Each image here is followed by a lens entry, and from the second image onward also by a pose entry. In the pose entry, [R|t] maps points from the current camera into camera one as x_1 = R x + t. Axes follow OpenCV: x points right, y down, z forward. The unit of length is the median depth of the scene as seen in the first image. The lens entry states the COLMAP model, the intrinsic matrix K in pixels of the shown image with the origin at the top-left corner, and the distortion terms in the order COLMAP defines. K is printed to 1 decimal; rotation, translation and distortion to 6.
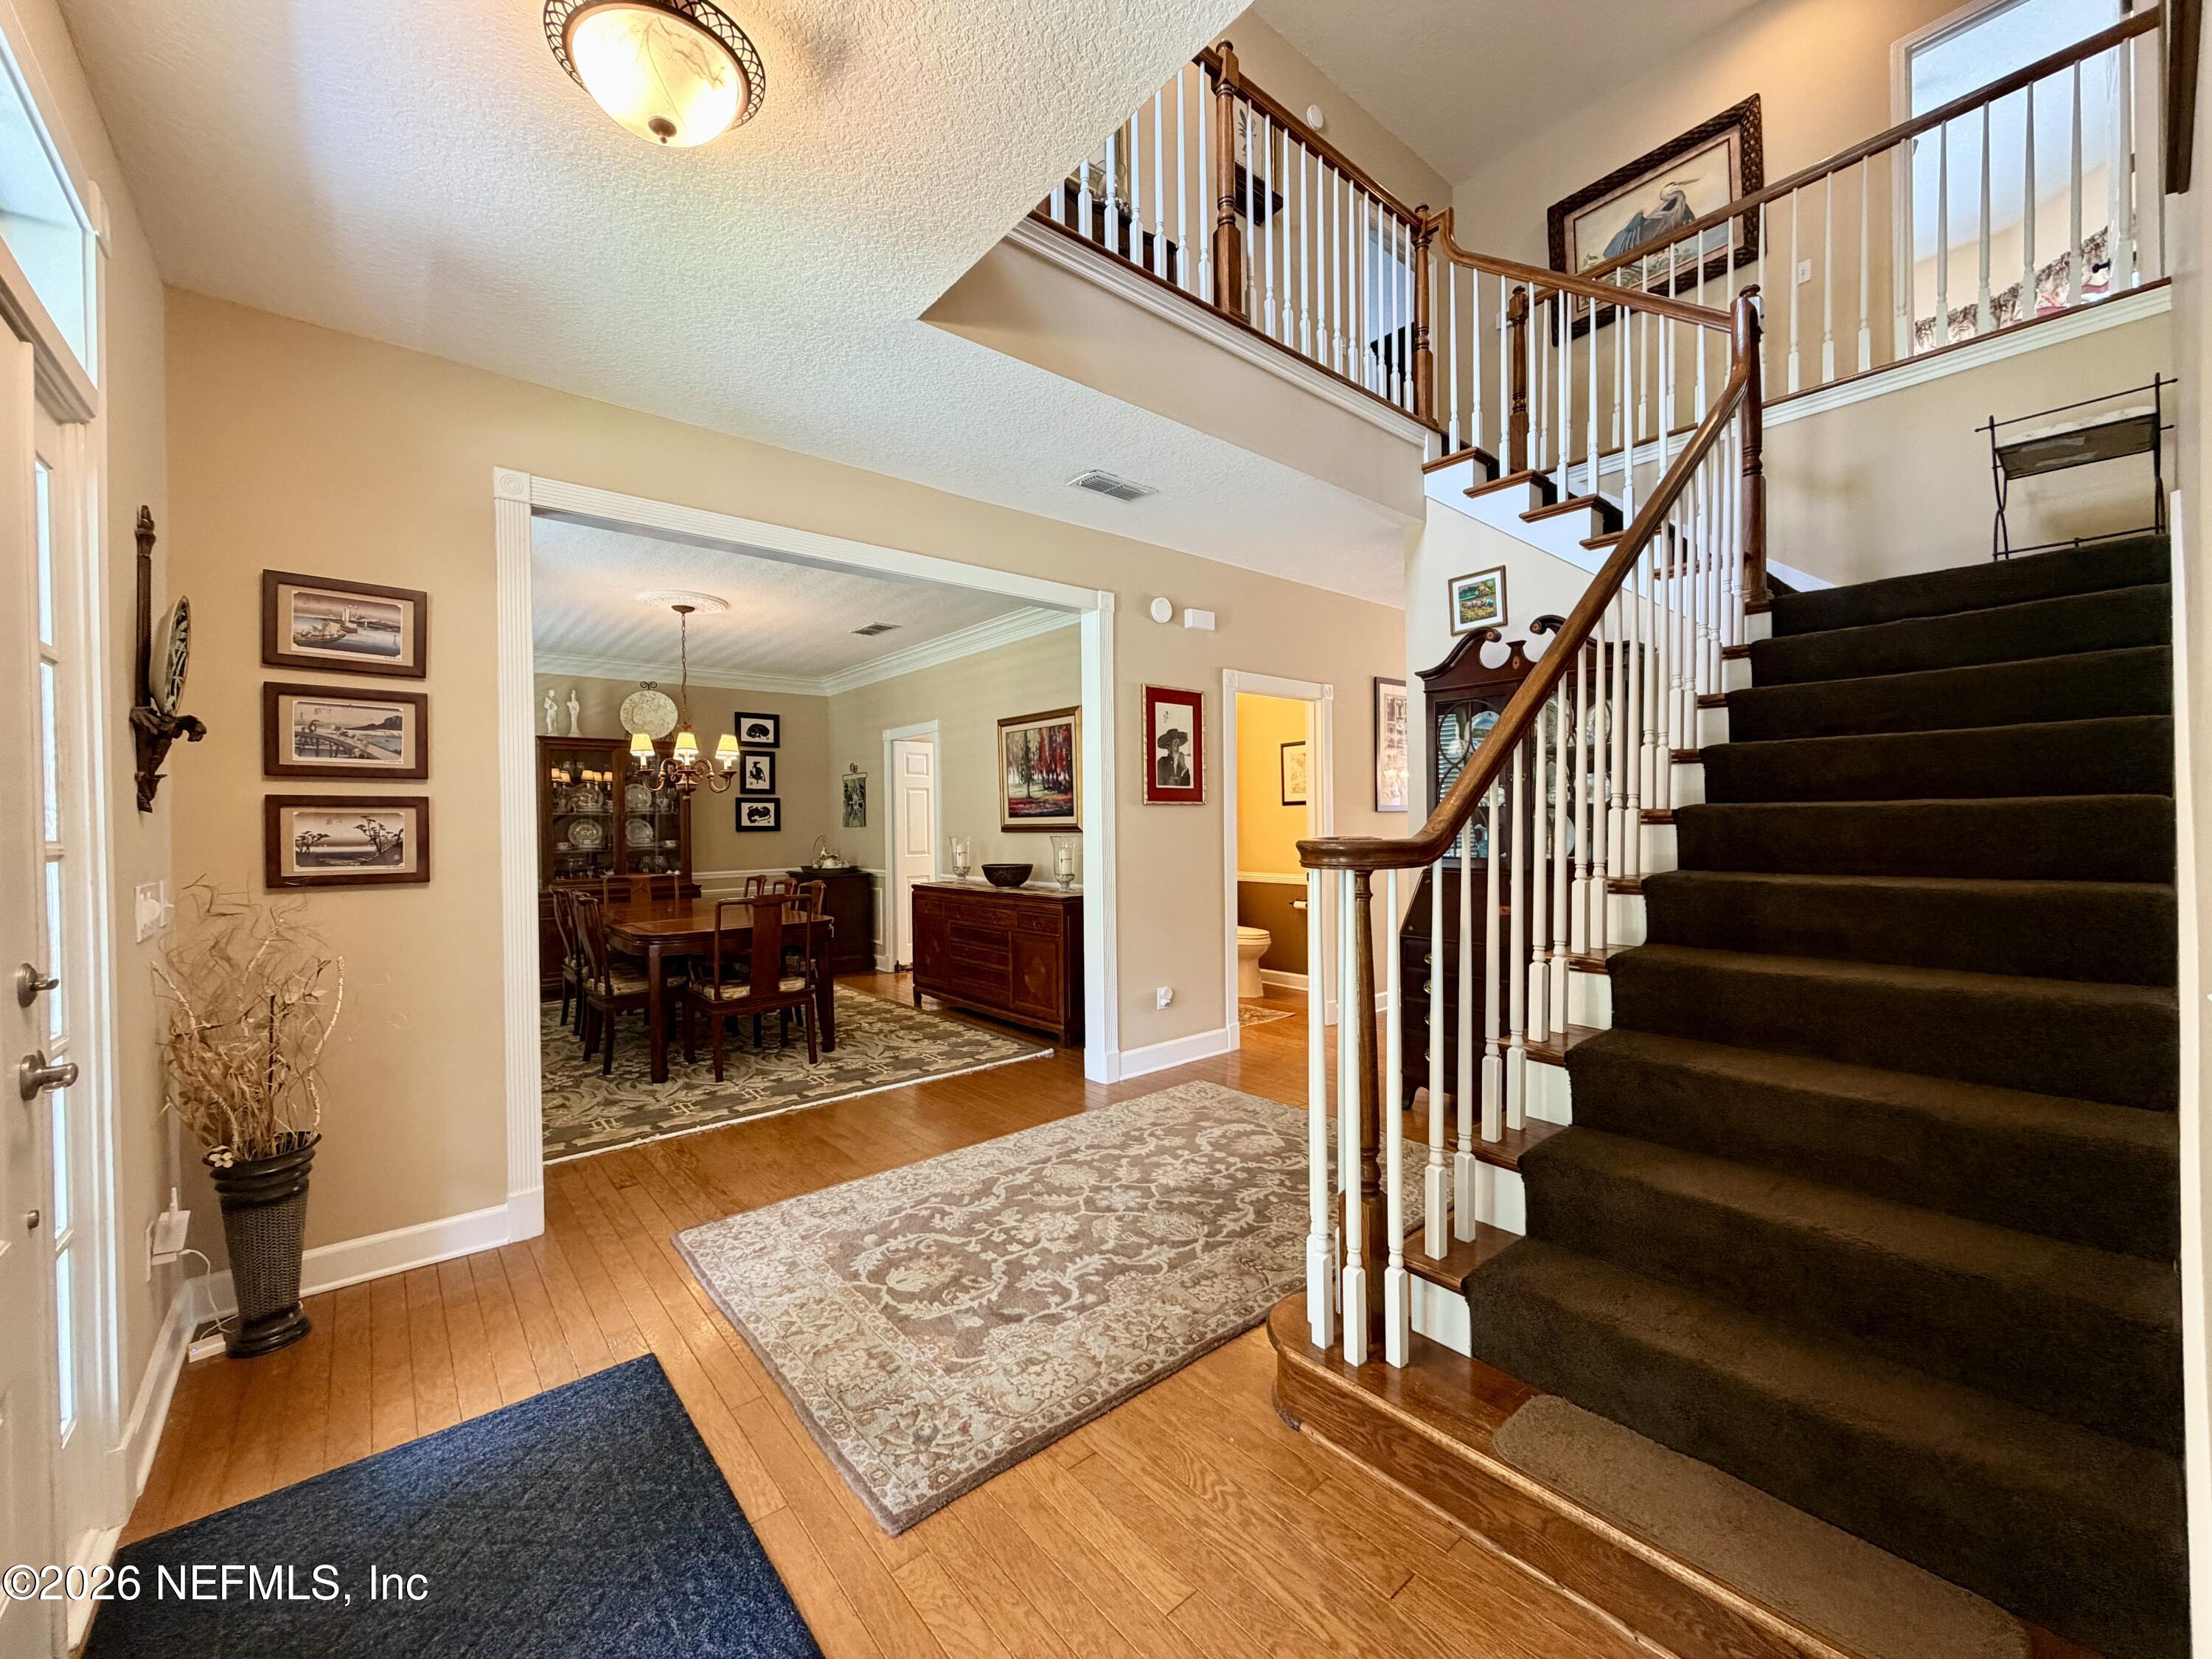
lens RADIAL K [[879.5, 0, 1100.1], [0, 879.5, 833.2], [0, 0, 1]] dist [-0.001390, -0.000119]
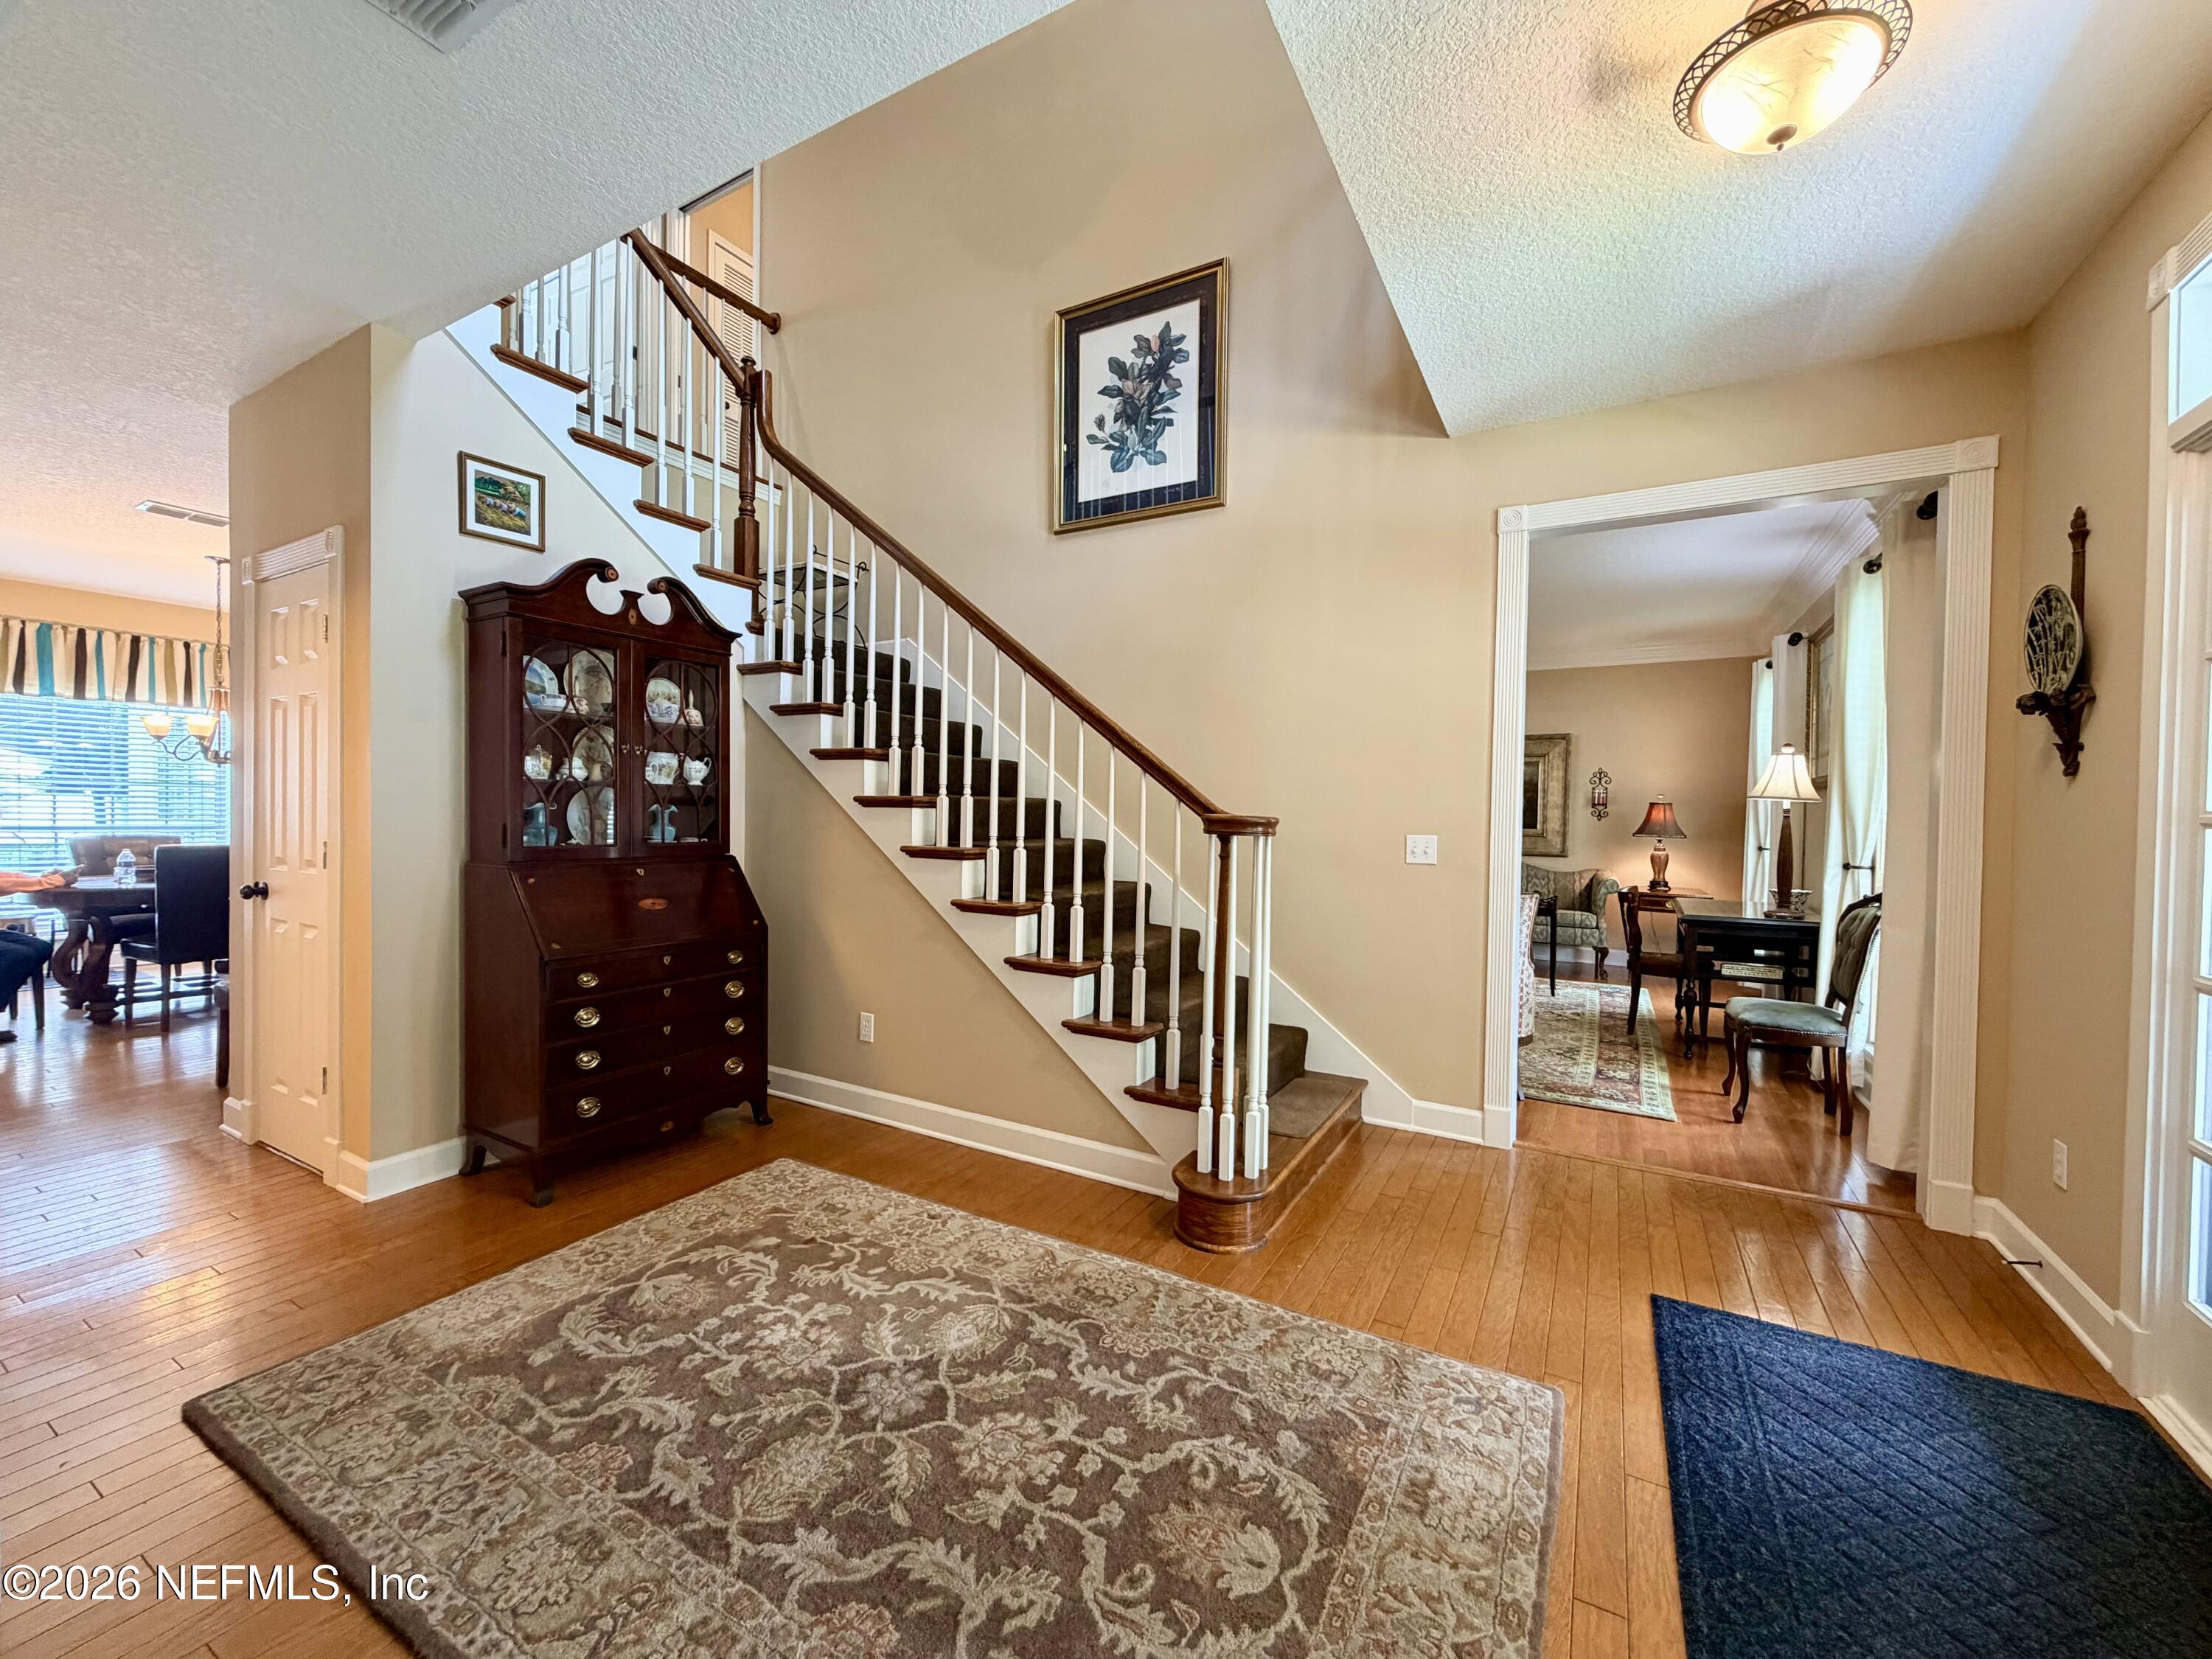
lens RADIAL K [[879.5, 0, 1096.9], [0, 879.5, 828.4], [0, 0, 1]] dist [-0.001390, -0.000119]
pose [[-0.343930, -0.006603, 0.938972, -0.595785], [0.001403, 0.999971, 0.007546, 0.009305], [-0.938994, 0.003913, -0.343910, 1.048012]]
